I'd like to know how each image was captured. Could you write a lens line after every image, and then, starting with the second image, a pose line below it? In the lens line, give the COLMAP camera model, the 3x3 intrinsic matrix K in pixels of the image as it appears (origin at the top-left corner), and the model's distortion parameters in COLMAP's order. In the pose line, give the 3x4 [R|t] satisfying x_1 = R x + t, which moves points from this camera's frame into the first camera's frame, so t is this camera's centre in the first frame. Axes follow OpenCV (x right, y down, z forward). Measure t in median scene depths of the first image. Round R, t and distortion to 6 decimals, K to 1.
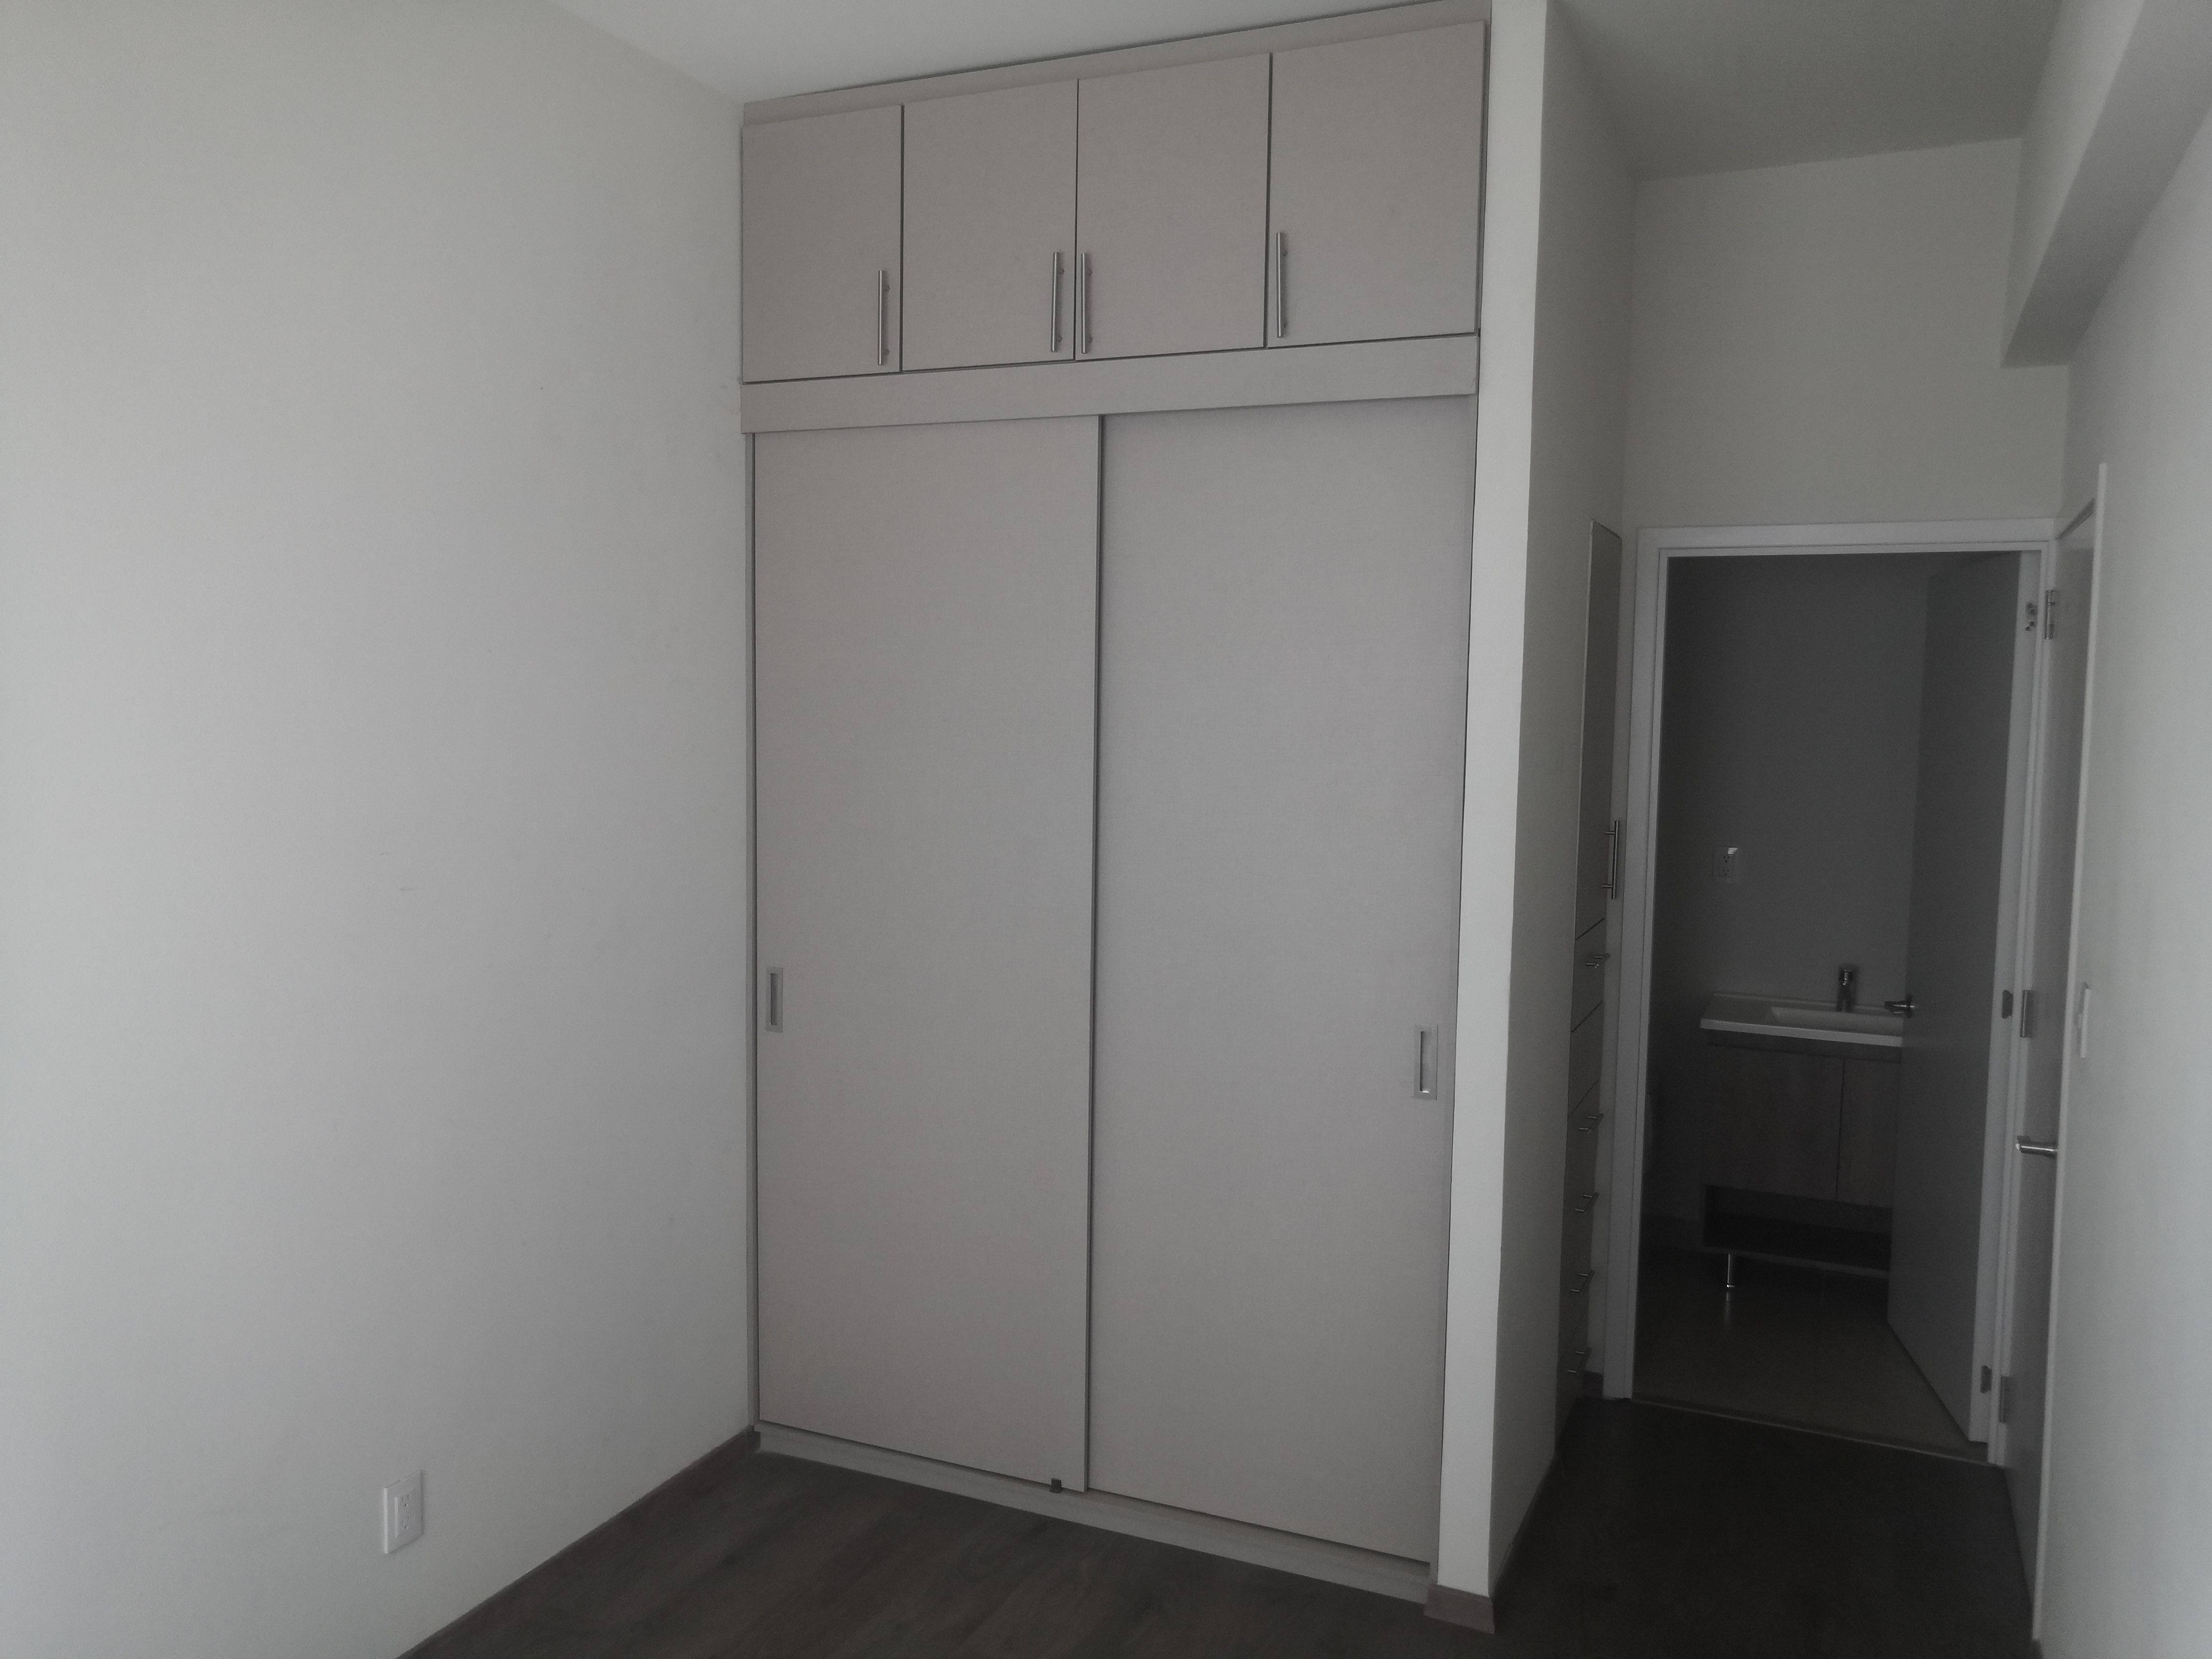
lens RADIAL K [[1716.4, 0, 1061.2], [0, 1716.4, 830.2], [0, 0, 1]] dist [-0.026755, 0.078341]
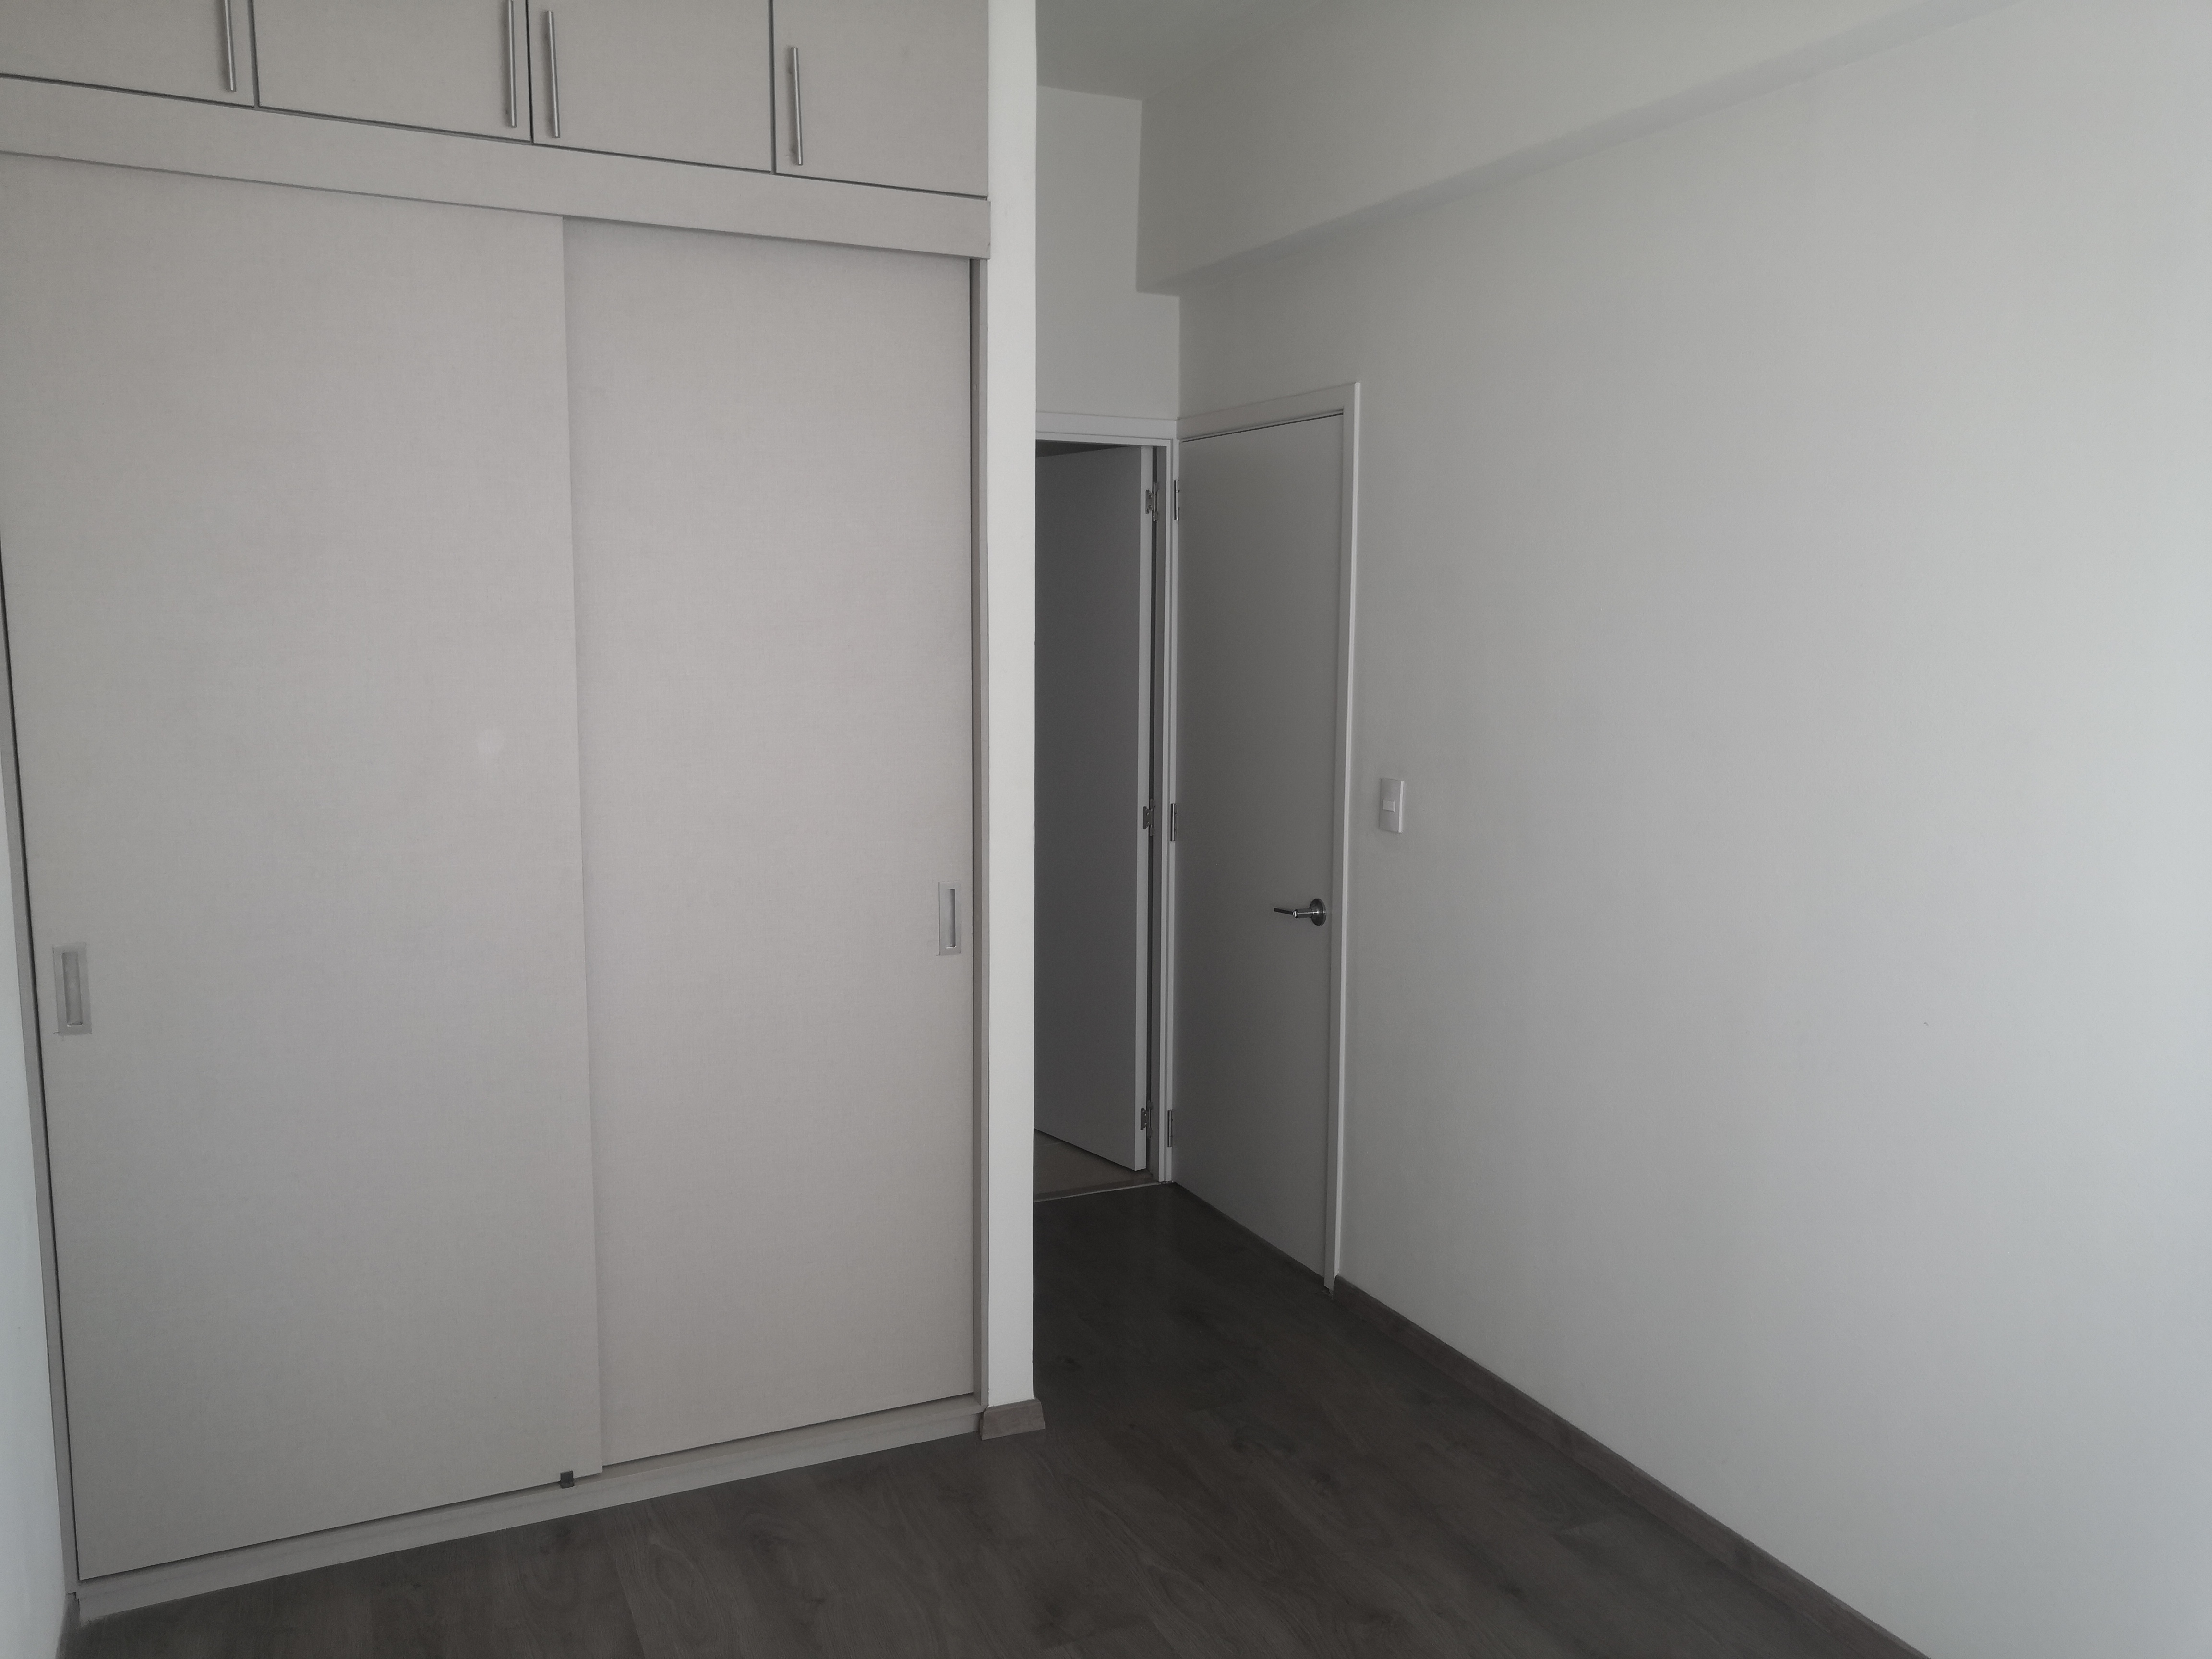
lens RADIAL K [[1738.6, 0, 1143.7], [0, 1738.6, 832.3], [0, 0, 1]] dist [0.002177, 0.036655]
pose [[0.642518, -0.109945, 0.758342, -0.478546], [0.061426, 0.993858, 0.092046, -0.004101], [-0.763805, -0.012559, 0.645325, 0.232517]]
